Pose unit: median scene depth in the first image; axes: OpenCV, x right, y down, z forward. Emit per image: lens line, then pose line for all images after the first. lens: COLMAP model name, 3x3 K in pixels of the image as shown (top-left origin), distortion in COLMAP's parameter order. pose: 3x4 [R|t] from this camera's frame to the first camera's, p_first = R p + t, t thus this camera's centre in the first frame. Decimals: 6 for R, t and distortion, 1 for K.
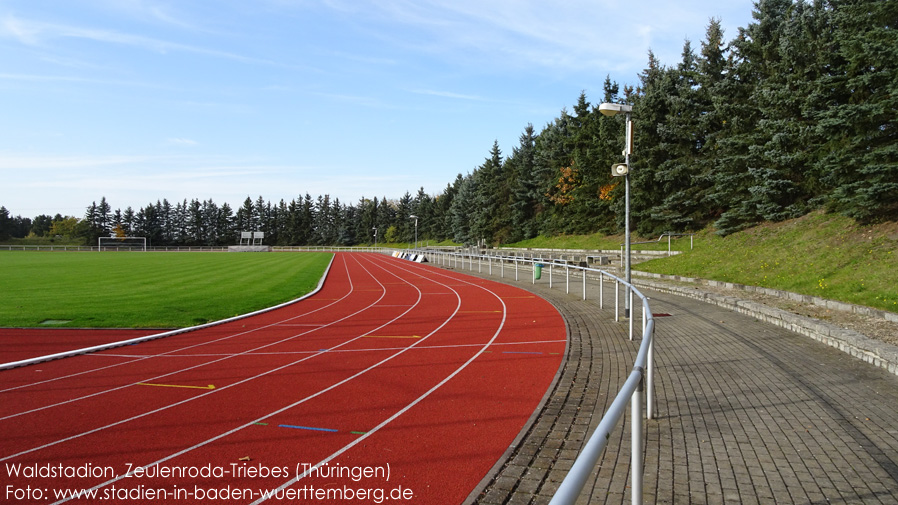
lens RADIAL K [[634.8, 0, 449.0], [0, 634.8, 252.5], [0, 0, 1]] dist [0.000367, 0.000457]
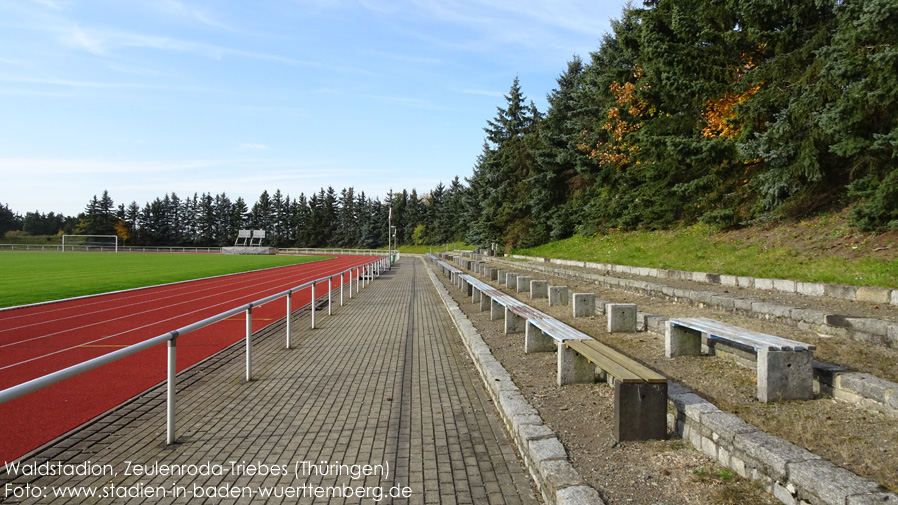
lens RADIAL K [[634.8, 0, 449.0], [0, 634.8, 252.5], [0, 0, 1]] dist [0.000367, 0.000457]
pose [[0.992977, 0.011523, -0.117747, 0.042120], [-0.012025, 0.999921, -0.003555, -0.003375], [0.117696, 0.004946, 0.993037, 0.194764]]
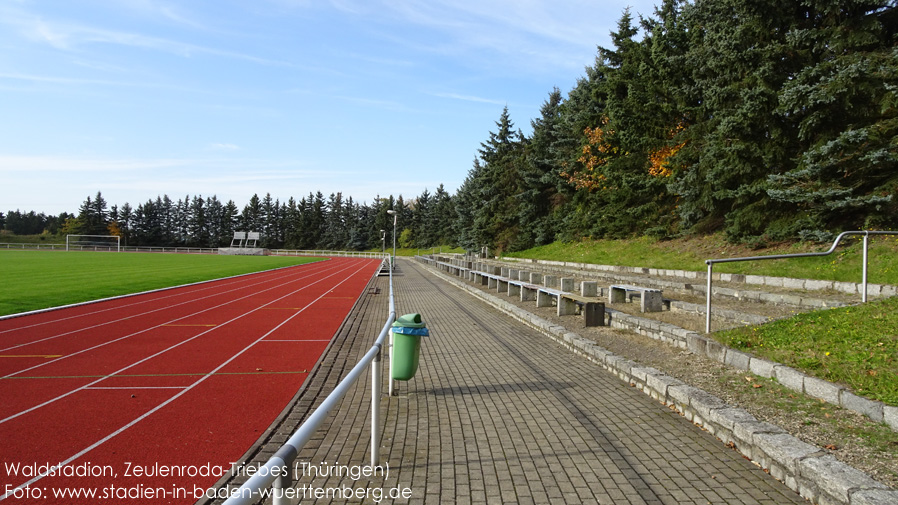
lens RADIAL K [[634.8, 0, 449.0], [0, 634.8, 252.5], [0, 0, 1]] dist [0.000367, 0.000457]
pose [[0.996707, 0.021585, -0.078157, 0.035248], [-0.022400, 0.999703, -0.009571, -0.002358], [0.077927, 0.011290, 0.996895, 0.141904]]
